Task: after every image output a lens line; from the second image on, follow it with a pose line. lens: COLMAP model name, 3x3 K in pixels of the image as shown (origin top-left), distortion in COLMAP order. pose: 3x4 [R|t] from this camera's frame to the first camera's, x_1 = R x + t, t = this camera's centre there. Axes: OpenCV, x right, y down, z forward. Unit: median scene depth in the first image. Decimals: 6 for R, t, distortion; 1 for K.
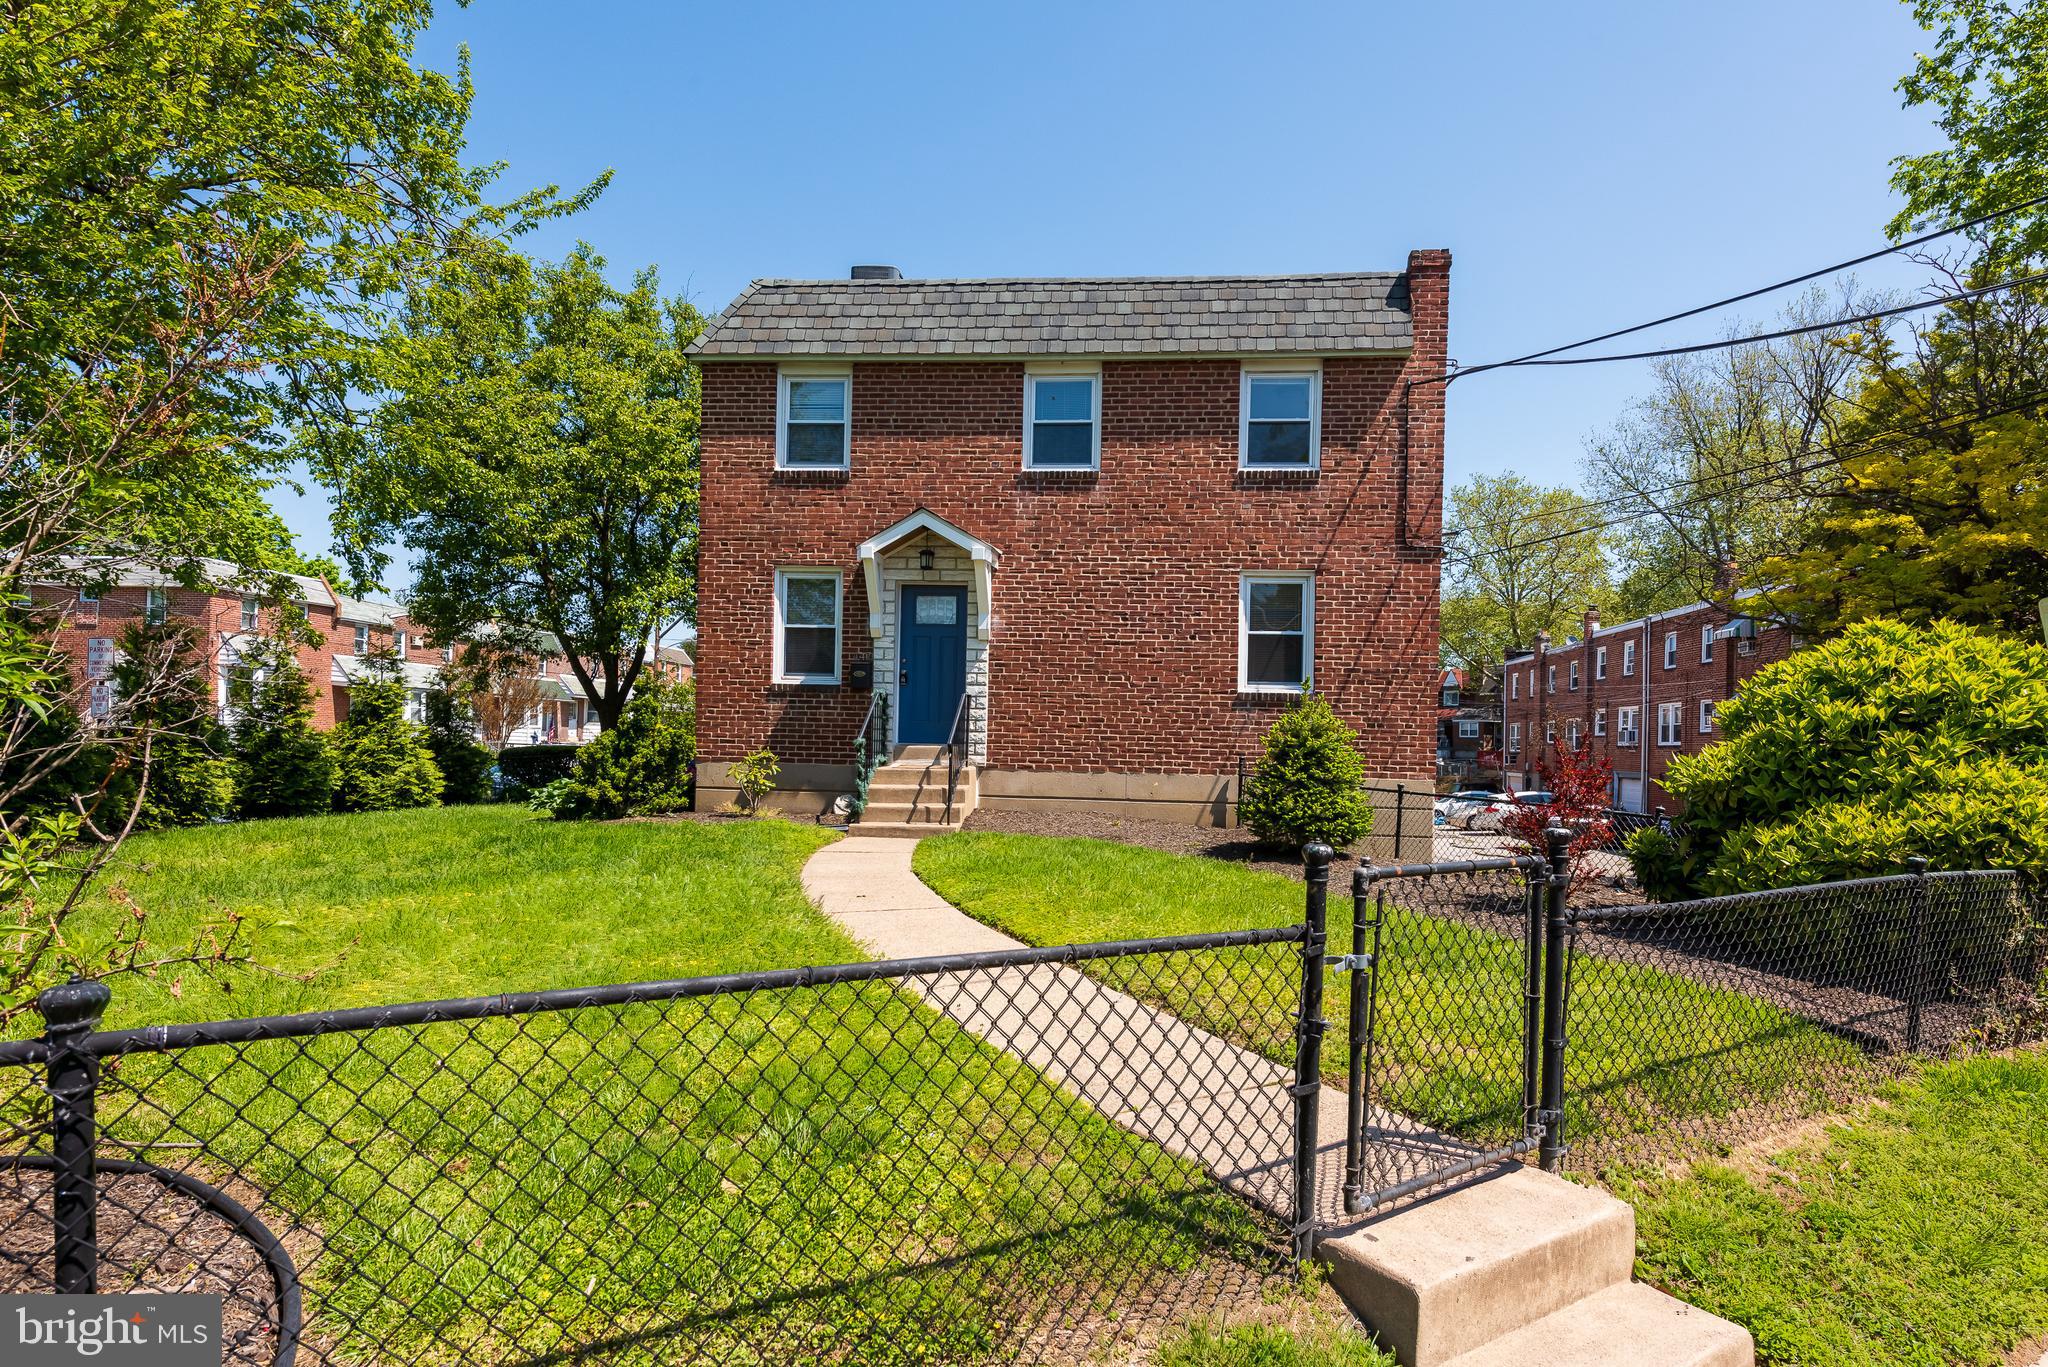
lens RADIAL K [[1103.4, 0, 1113.0], [0, 1103.4, 743.1], [0, 0, 1]] dist [0.003352, -0.001295]
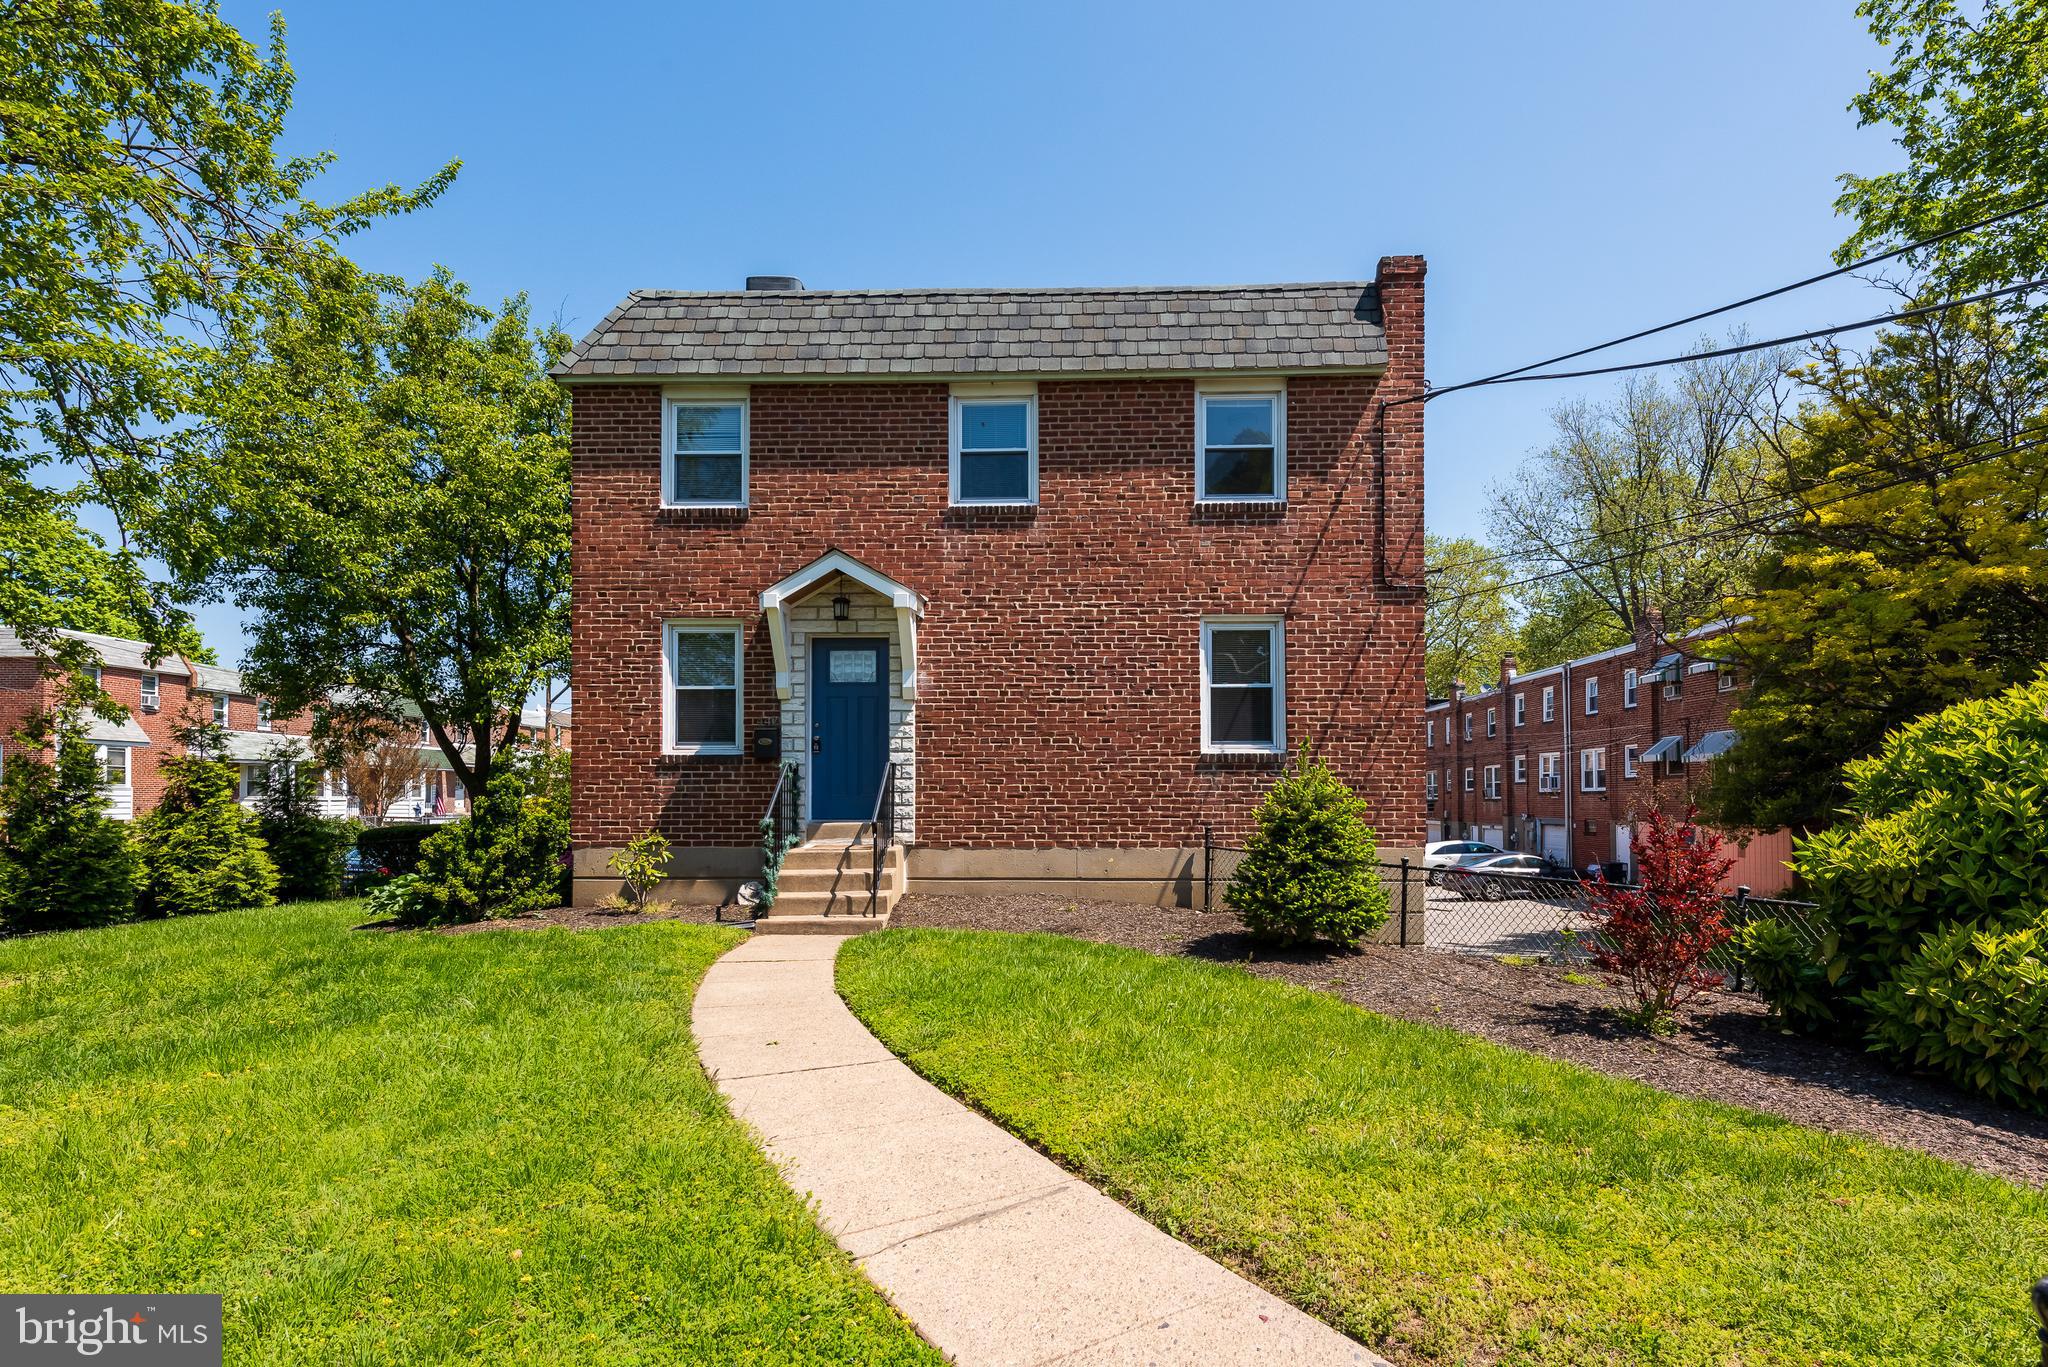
lens RADIAL K [[1078.3, 0, 1086.9], [0, 1078.3, 778.1], [0, 0, 1]] dist [0.002785, 0.000102]
pose [[0.997706, -0.023645, 0.063438, -0.032275], [0.024644, 0.999583, -0.015019, -0.015305], [-0.063056, 0.016548, 0.997873, 0.141377]]
